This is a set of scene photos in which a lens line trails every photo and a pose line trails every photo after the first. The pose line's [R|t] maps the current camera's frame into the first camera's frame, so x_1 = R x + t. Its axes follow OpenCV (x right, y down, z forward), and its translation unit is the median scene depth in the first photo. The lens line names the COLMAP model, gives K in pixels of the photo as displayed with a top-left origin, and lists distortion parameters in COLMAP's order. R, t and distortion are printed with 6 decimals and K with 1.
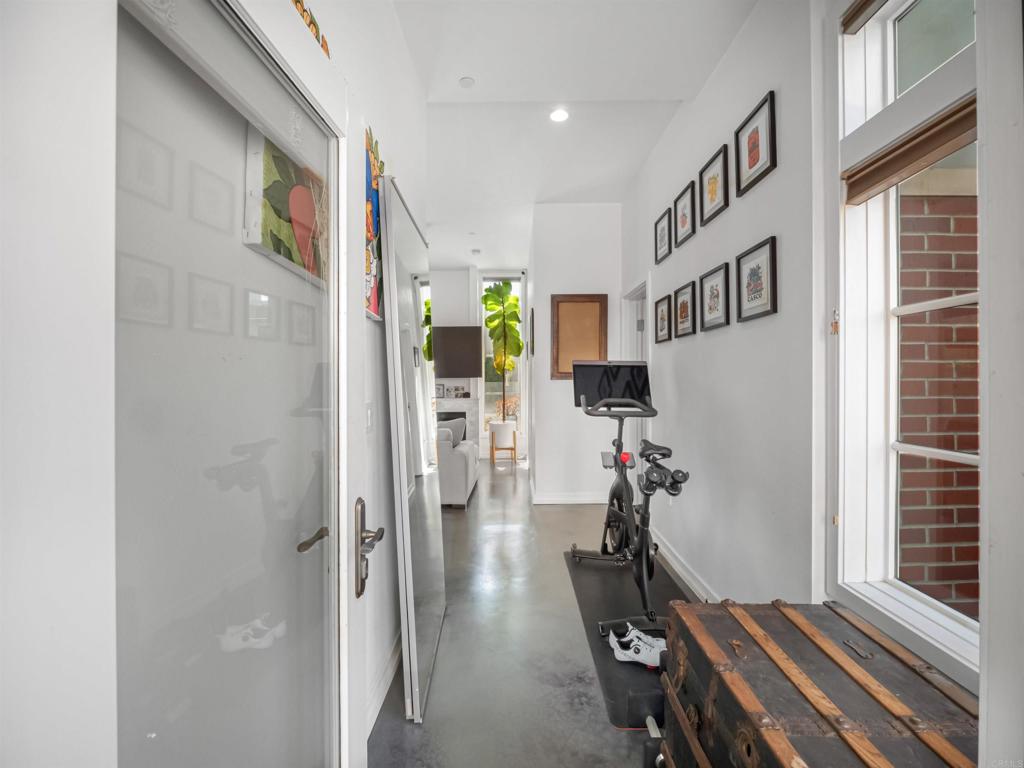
lens RADIAL K [[465.2, 0, 509.7], [0, 465.2, 371.0], [0, 0, 1]] dist [-0.007886, -0.001033]
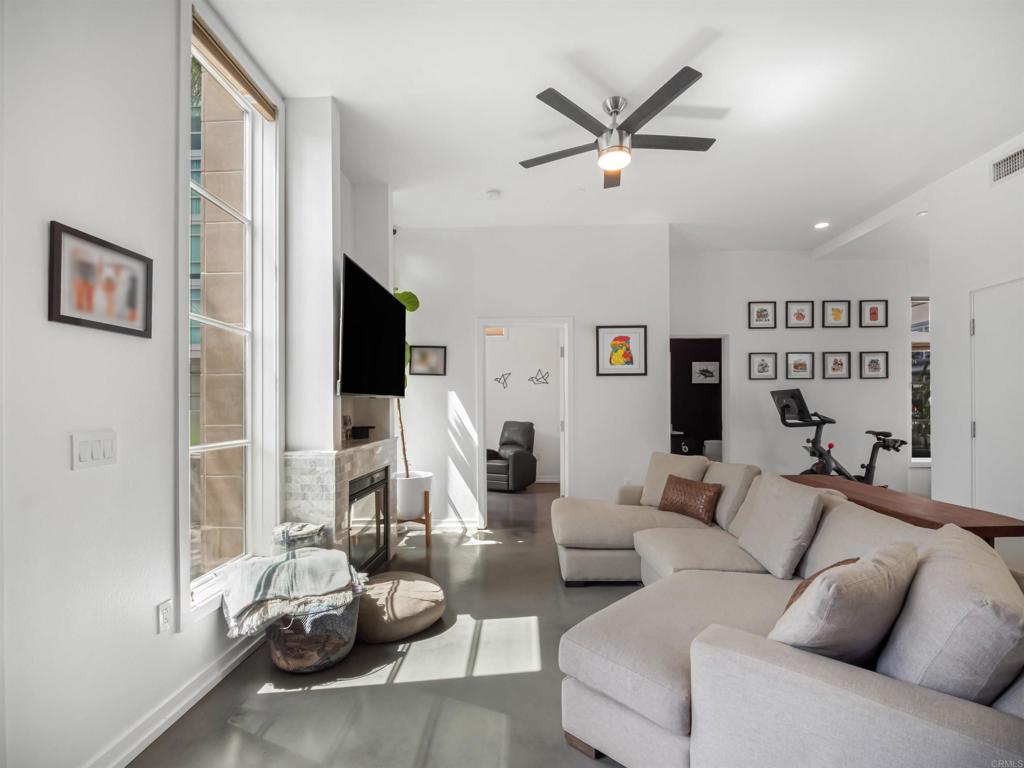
lens RADIAL K [[471.6, 0, 515.0], [0, 471.6, 406.8], [0, 0, 1]] dist [-0.004215, -0.000744]
pose [[0.018105, 0.005265, 0.999822, -0.604596], [-0.014660, 0.999880, -0.004999, 0.023851], [-0.999729, -0.014567, 0.018180, 0.838785]]
